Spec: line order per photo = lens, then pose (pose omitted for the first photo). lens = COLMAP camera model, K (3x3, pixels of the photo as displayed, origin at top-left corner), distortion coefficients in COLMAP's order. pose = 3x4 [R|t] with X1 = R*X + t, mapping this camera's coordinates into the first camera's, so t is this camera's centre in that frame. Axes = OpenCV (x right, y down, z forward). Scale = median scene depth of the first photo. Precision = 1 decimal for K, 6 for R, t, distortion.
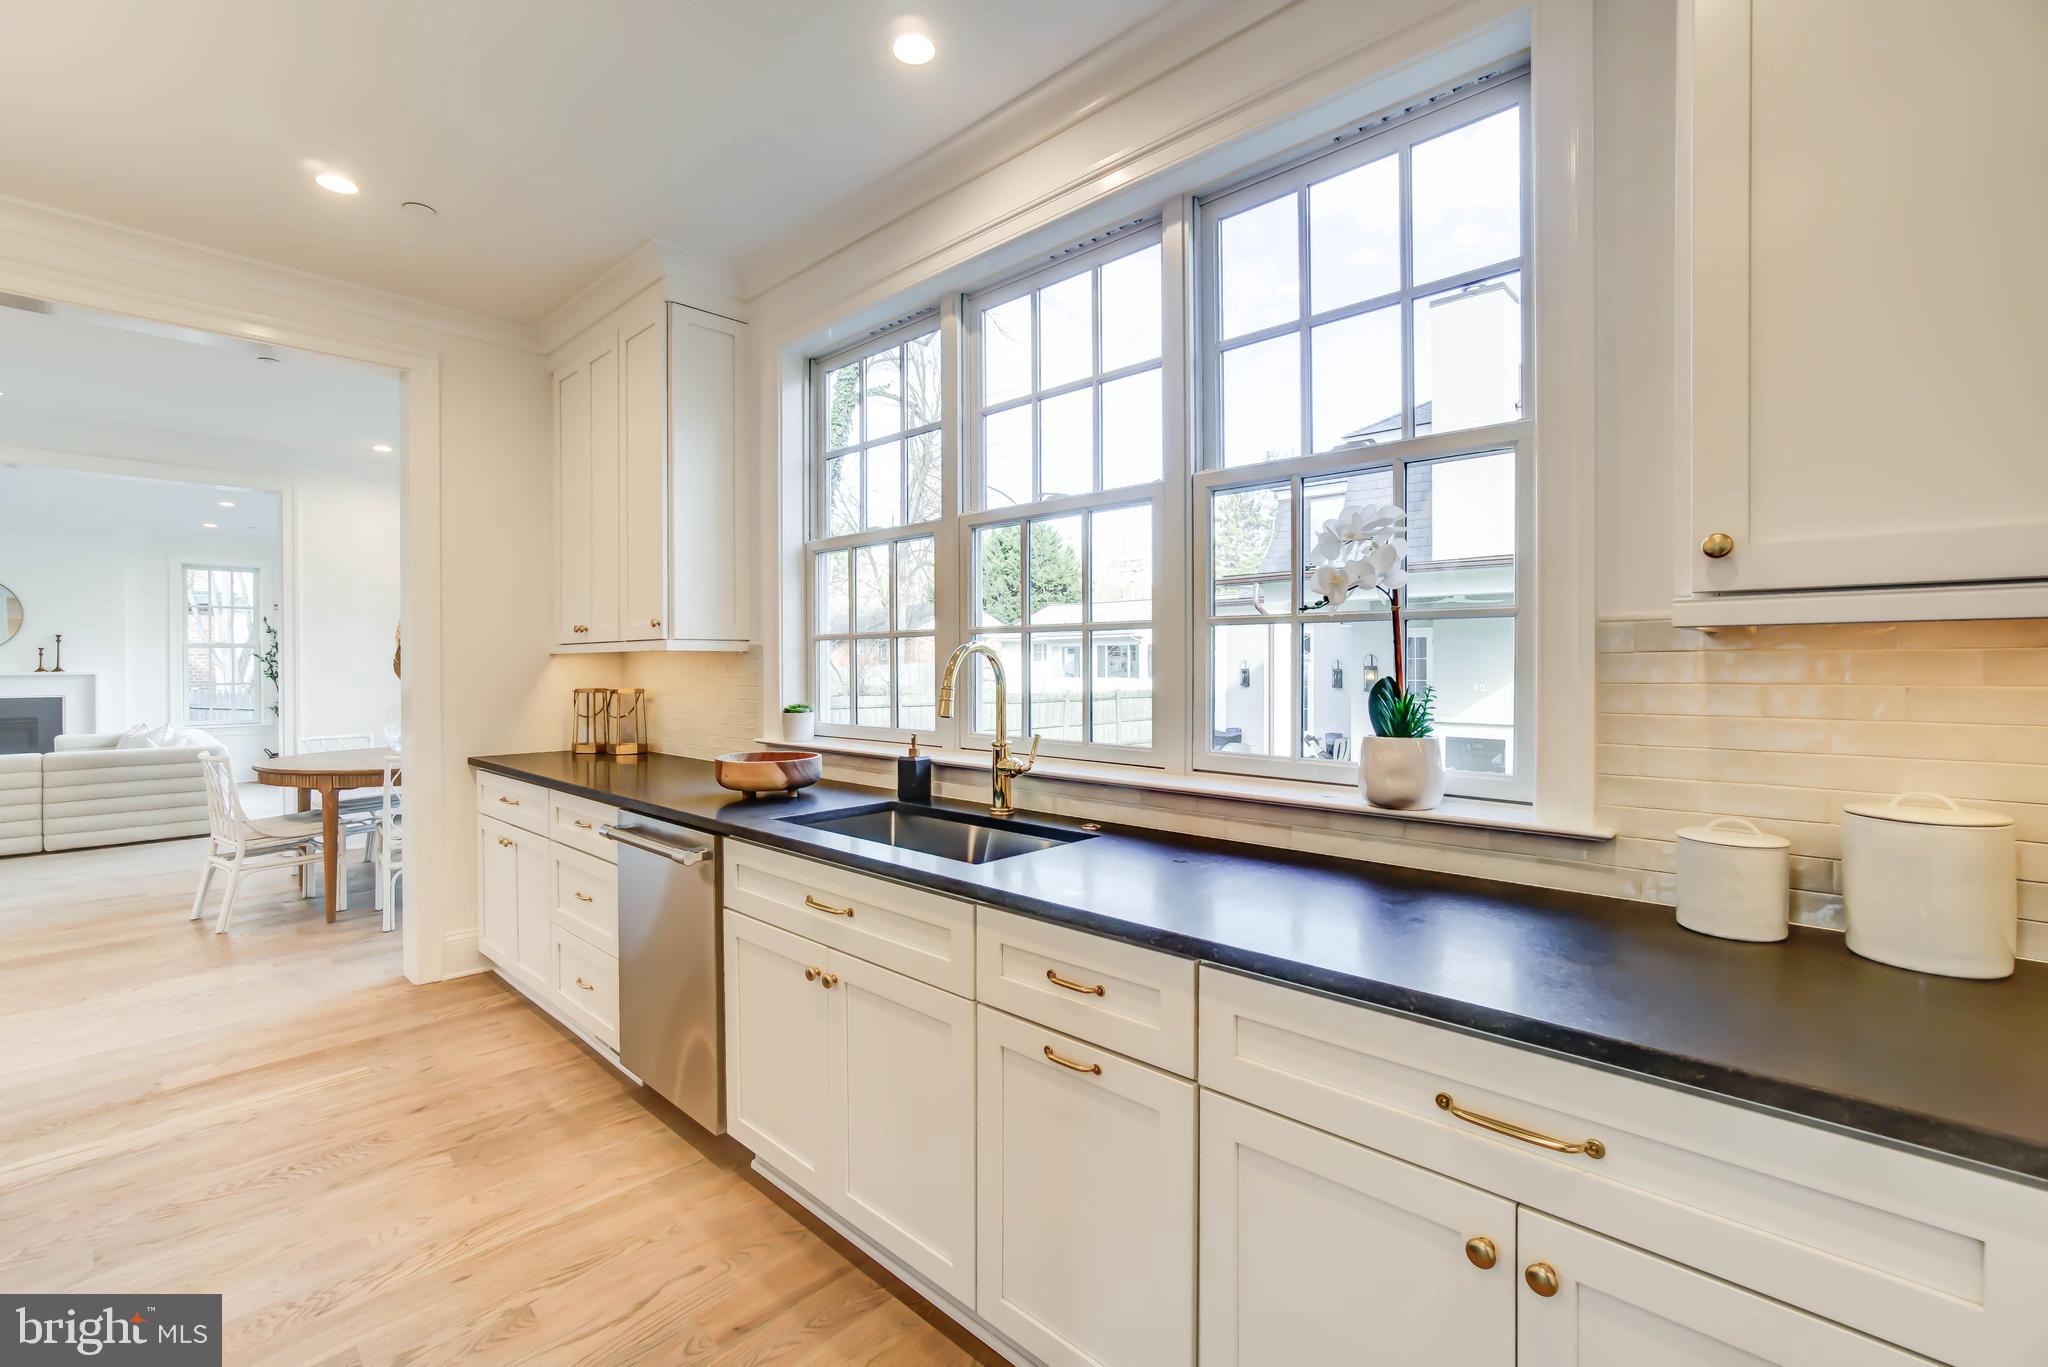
lens RADIAL K [[887.7, 0, 1017.6], [0, 887.7, 676.1], [0, 0, 1]] dist [-0.002958, -0.000230]
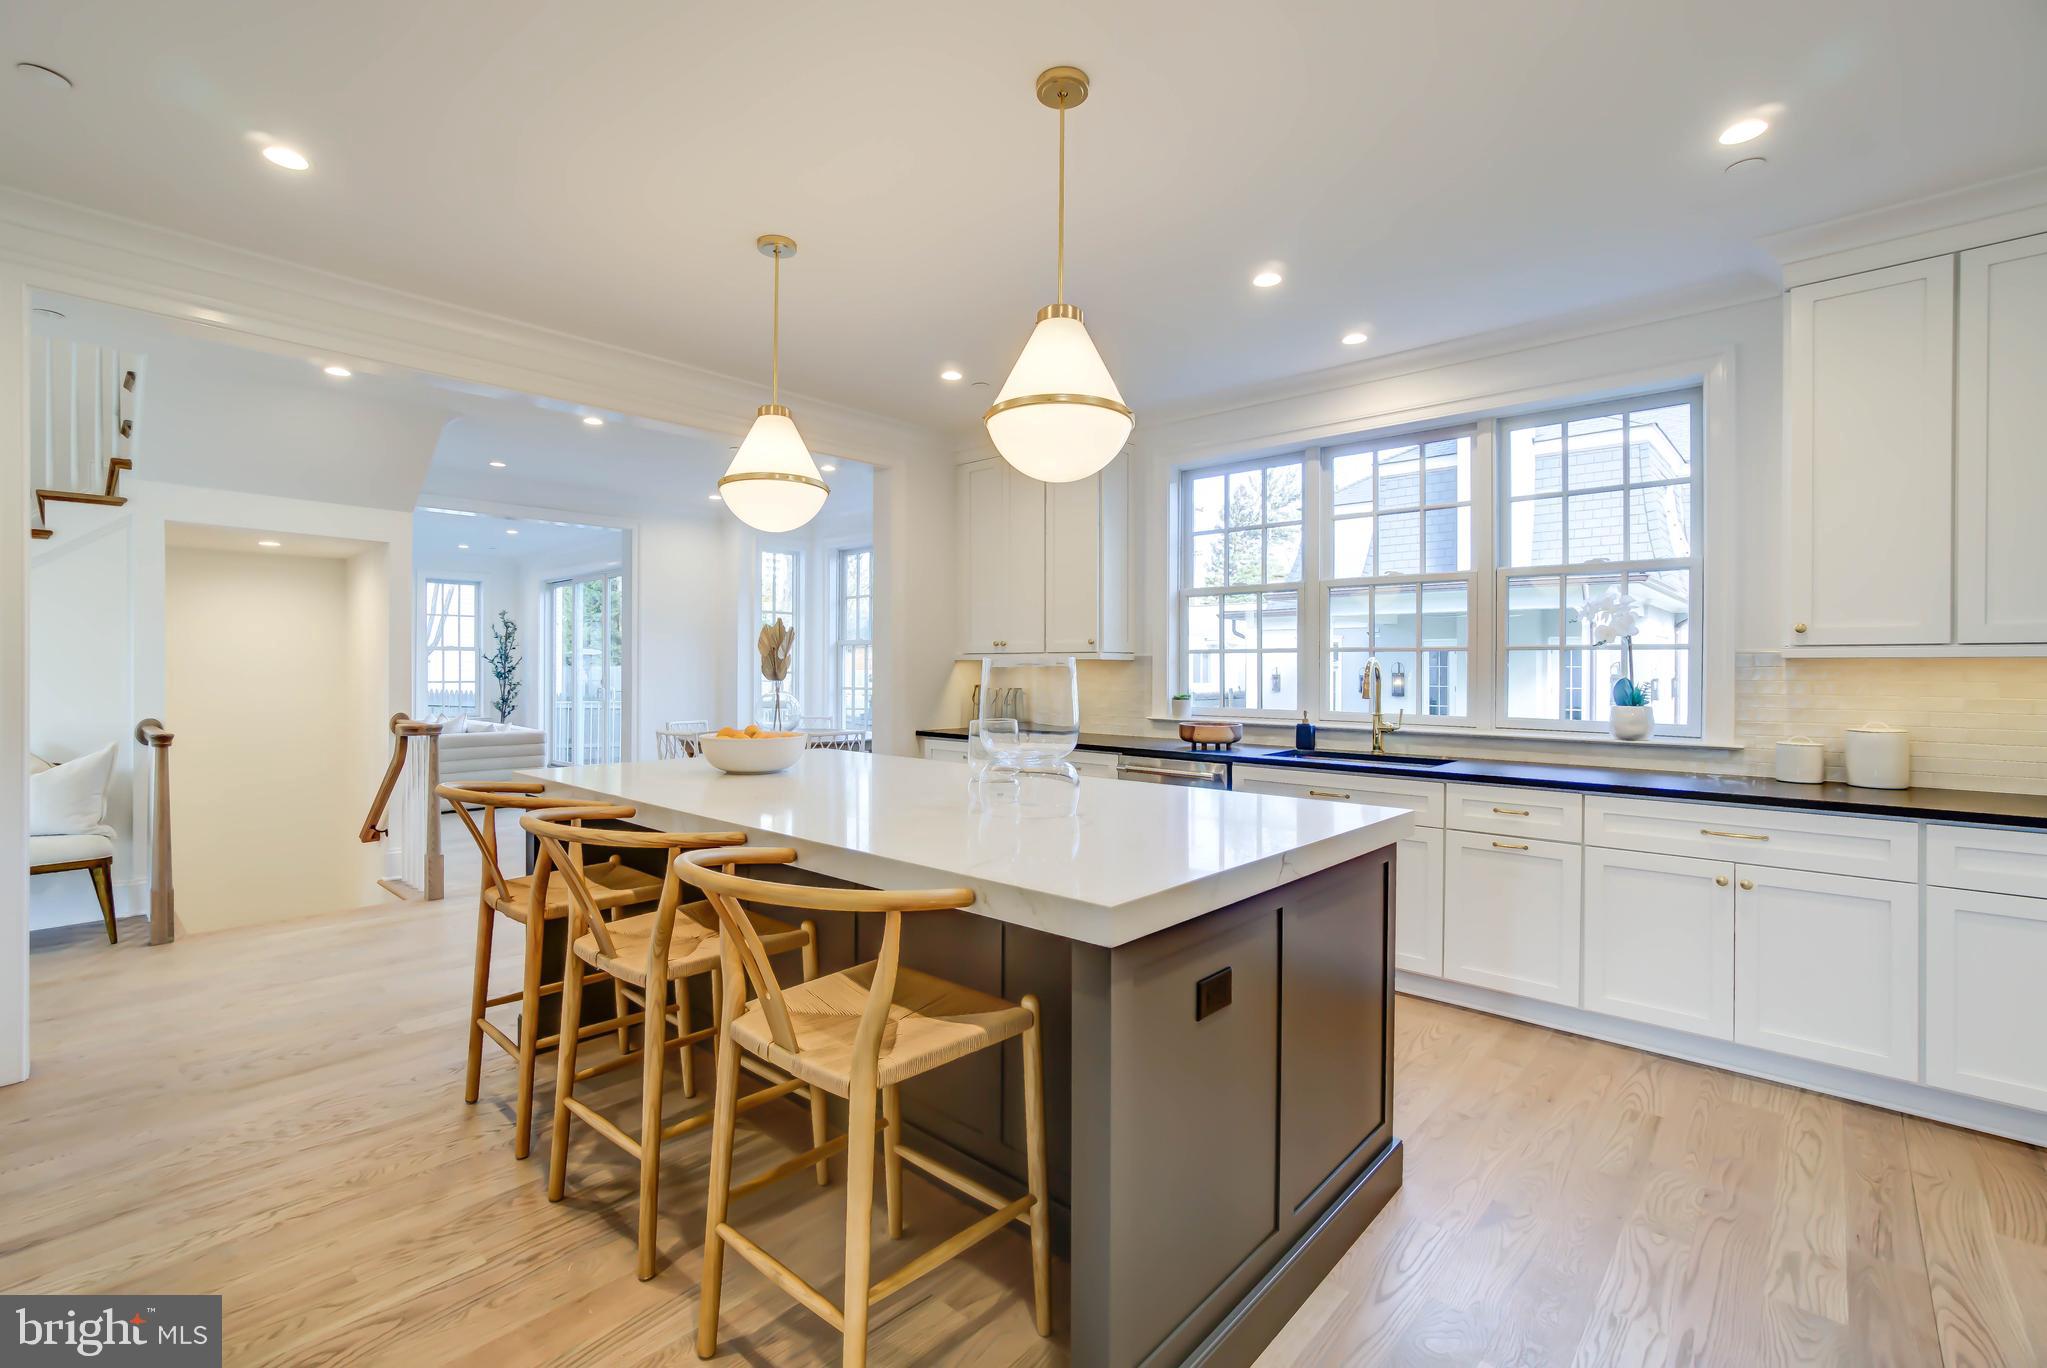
lens RADIAL K [[904.1, 0, 1024.2], [0, 904.1, 678.3], [0, 0, 1]] dist [0.005490, 0.001420]
pose [[0.999273, 0.006484, 0.037581, -0.951346], [-0.006366, 0.999974, -0.003251, 0.015583], [-0.037601, 0.003009, 0.999288, -0.949915]]
